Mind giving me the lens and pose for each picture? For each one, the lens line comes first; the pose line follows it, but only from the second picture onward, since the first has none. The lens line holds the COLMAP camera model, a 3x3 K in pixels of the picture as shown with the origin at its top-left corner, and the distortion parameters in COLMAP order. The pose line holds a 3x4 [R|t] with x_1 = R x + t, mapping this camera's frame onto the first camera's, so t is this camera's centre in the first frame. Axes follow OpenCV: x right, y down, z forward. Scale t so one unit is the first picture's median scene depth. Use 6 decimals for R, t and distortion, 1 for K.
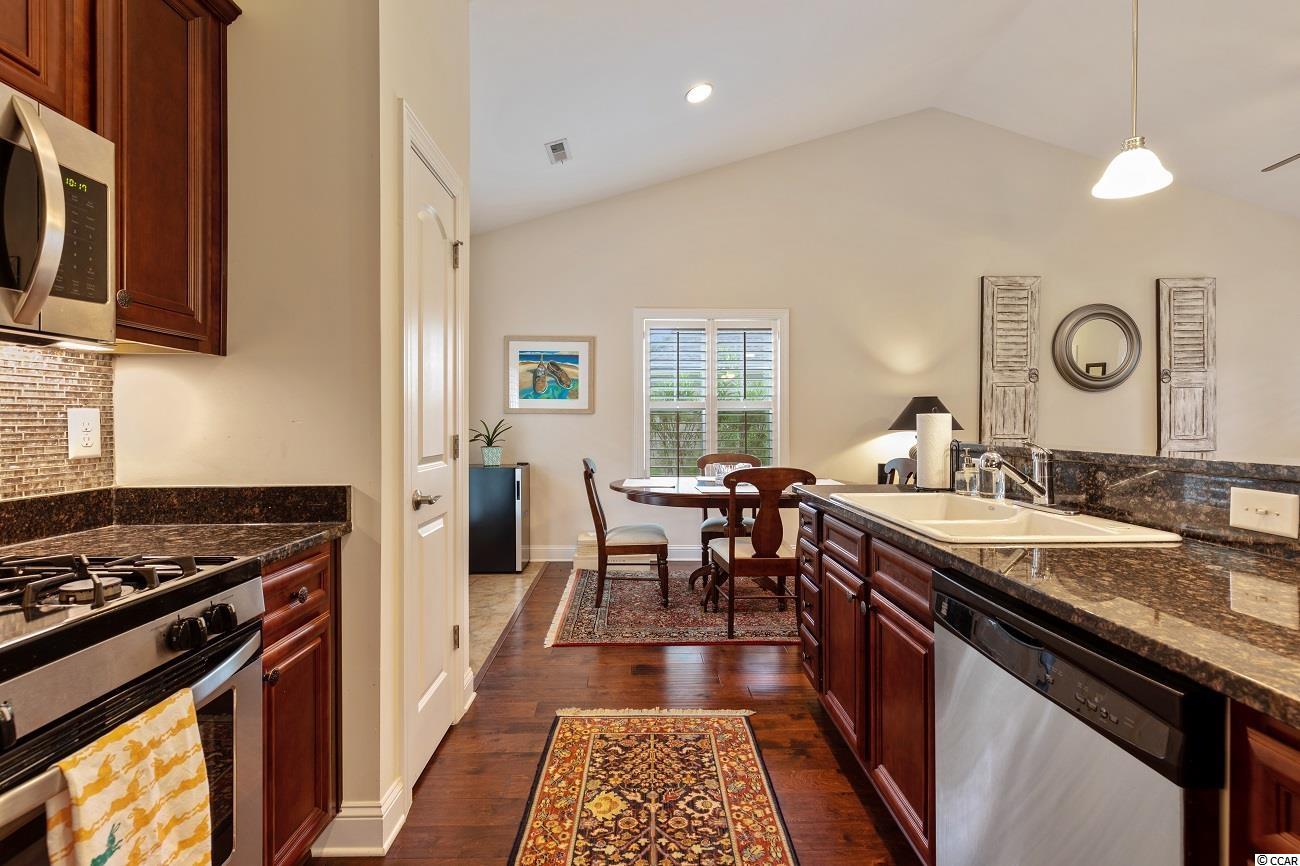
lens RADIAL K [[592.5, 0, 657.9], [0, 592.5, 426.4], [0, 0, 1]] dist [0.010587, -0.001618]
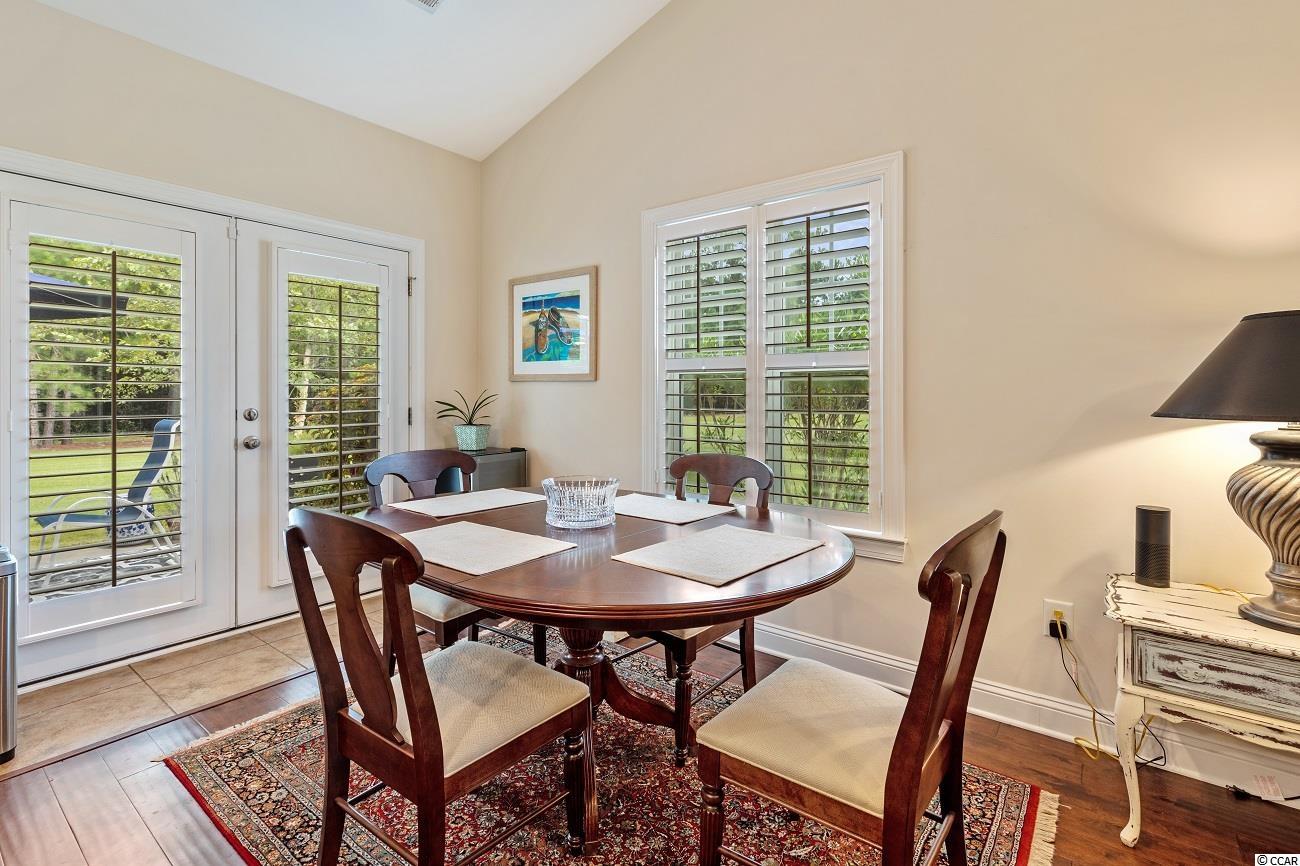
lens RADIAL K [[592.5, 0, 661.1], [0, 592.5, 395.7], [0, 0, 1]] dist [0.010587, -0.001618]
pose [[0.777868, 0.004692, -0.628410, 0.374407], [-0.002795, 0.999988, 0.004007, -0.006428], [0.628422, -0.001361, 0.777872, 0.520817]]
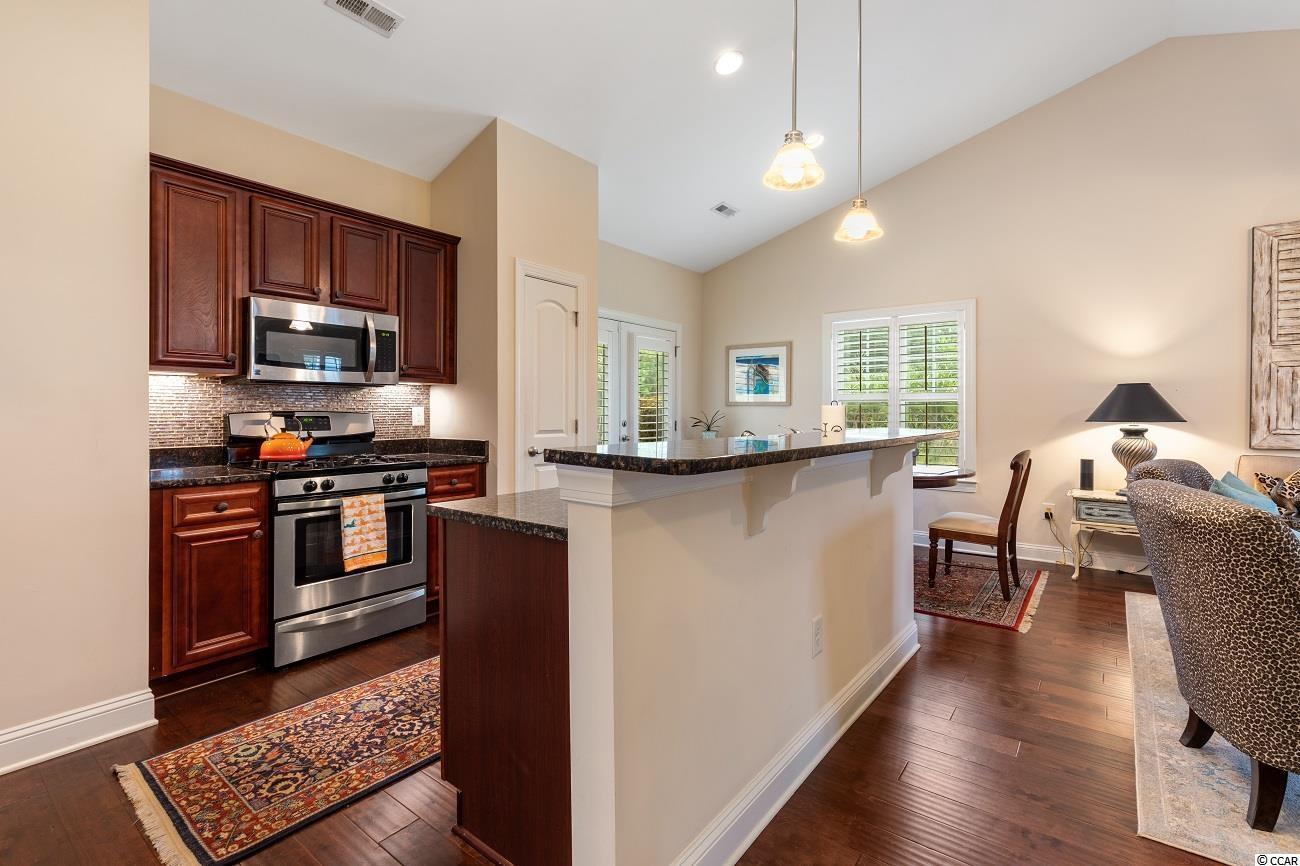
lens RADIAL K [[592.5, 0, 659.9], [0, 592.5, 414.5], [0, 0, 1]] dist [0.010587, -0.001618]
pose [[0.784660, 0.002974, -0.619919, 0.430666], [-0.005255, 0.999984, -0.001854, 0.000748], [0.619904, 0.004712, 0.784664, -0.109511]]
